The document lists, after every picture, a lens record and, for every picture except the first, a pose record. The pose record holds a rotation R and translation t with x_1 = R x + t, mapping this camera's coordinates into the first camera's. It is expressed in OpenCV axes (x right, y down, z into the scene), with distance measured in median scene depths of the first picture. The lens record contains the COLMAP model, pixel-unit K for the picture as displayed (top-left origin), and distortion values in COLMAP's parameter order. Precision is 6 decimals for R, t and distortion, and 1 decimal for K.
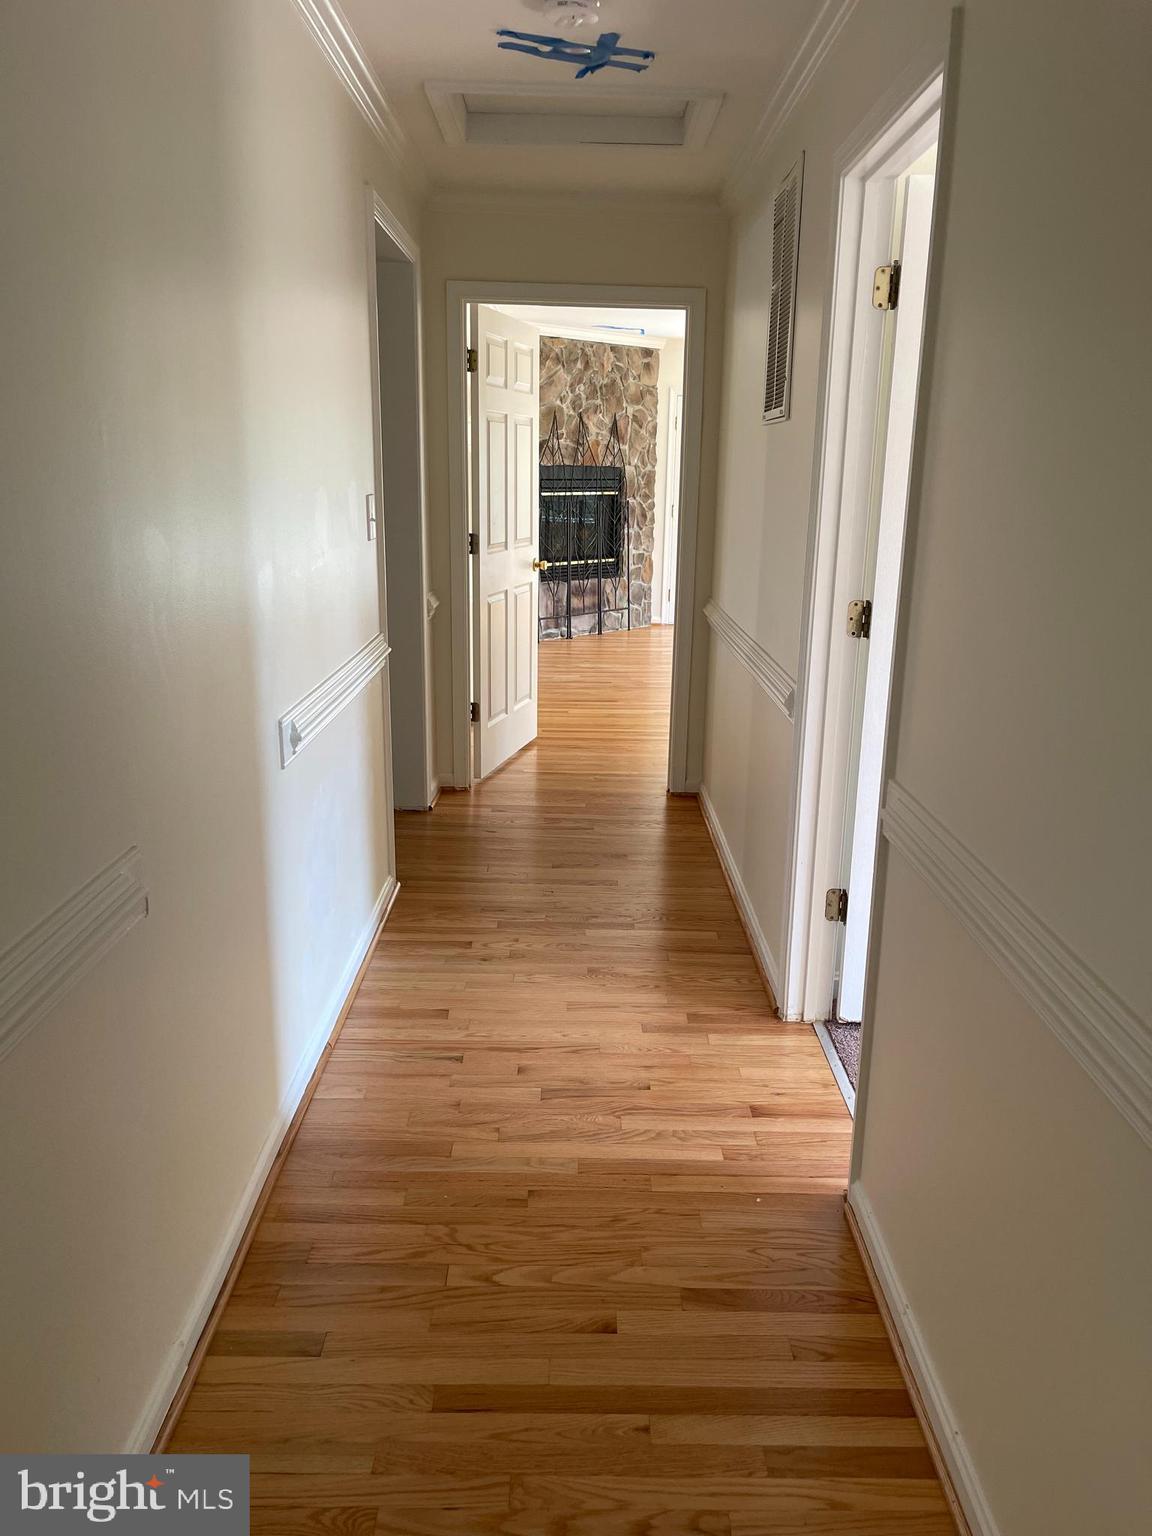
lens RADIAL K [[1150.5, 0, 576.2], [0, 1150.5, 767.2], [0, 0, 1]] dist [0.038515, -0.026819]
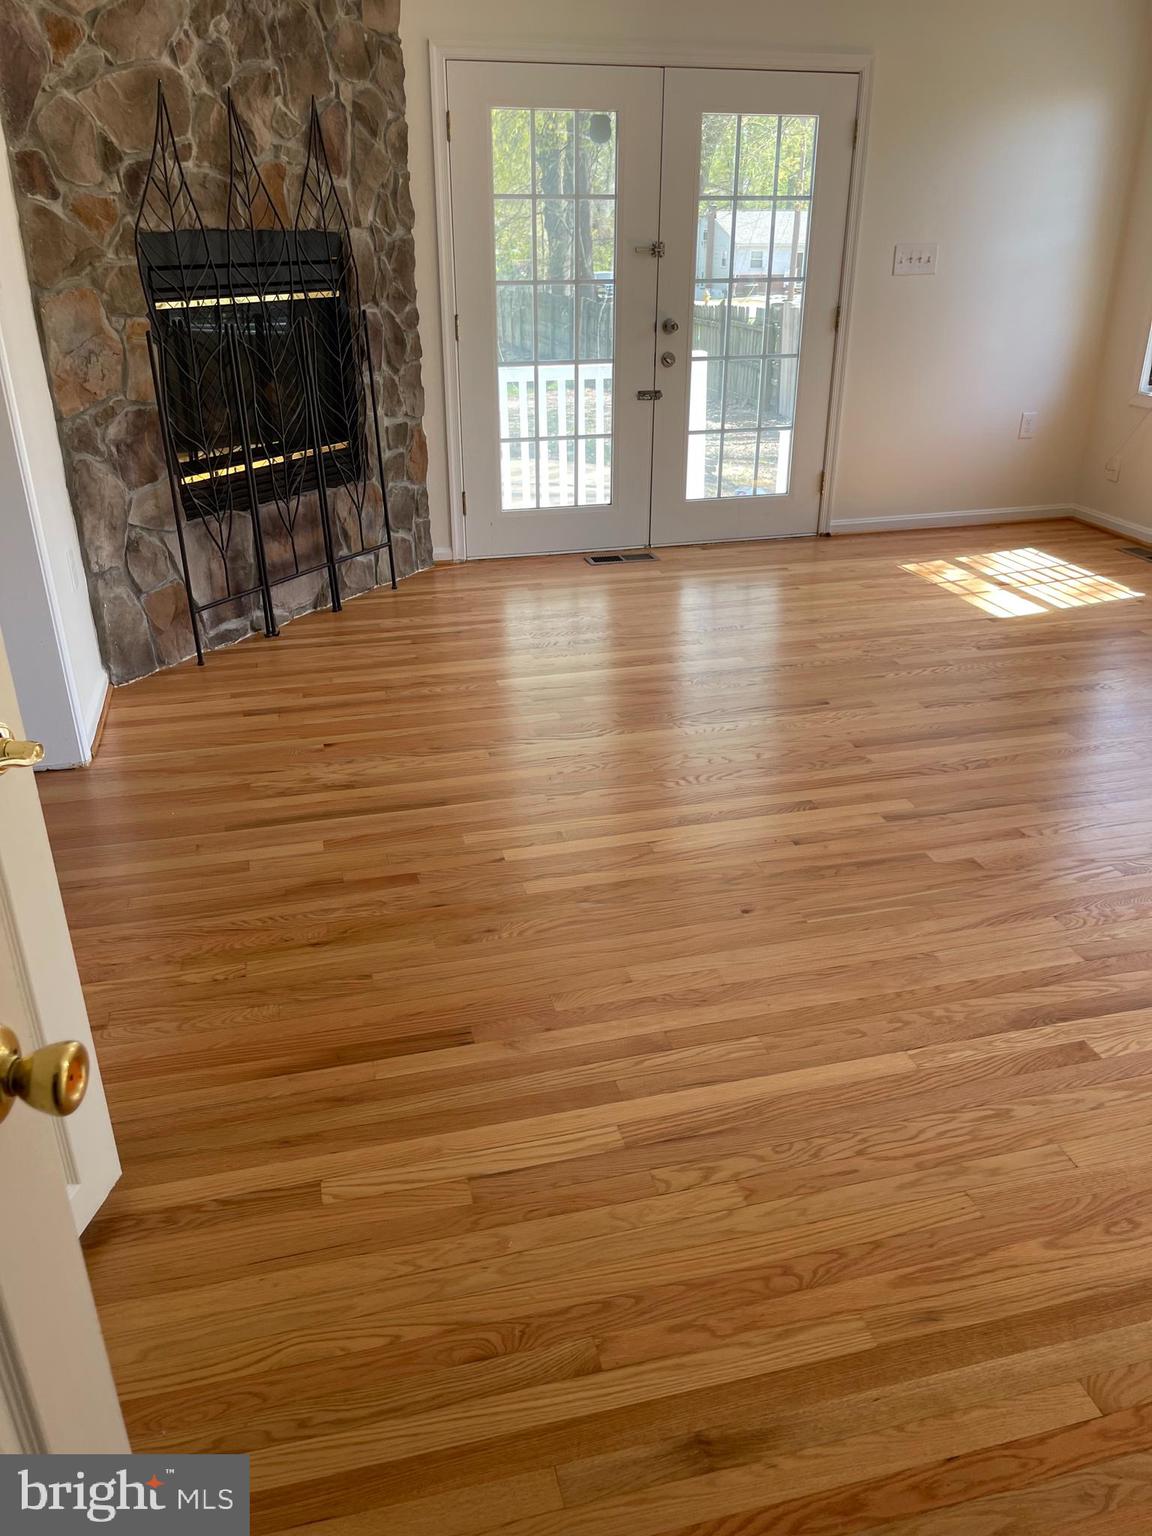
lens RADIAL K [[1150.5, 0, 578.1], [0, 1150.5, 774.9], [0, 0, 1]] dist [0.038515, -0.026819]
pose [[0.968493, -0.118392, 0.219099, 0.004758], [0.074417, 0.977156, 0.199067, -0.137905], [-0.237662, -0.176490, 0.955179, 0.514944]]
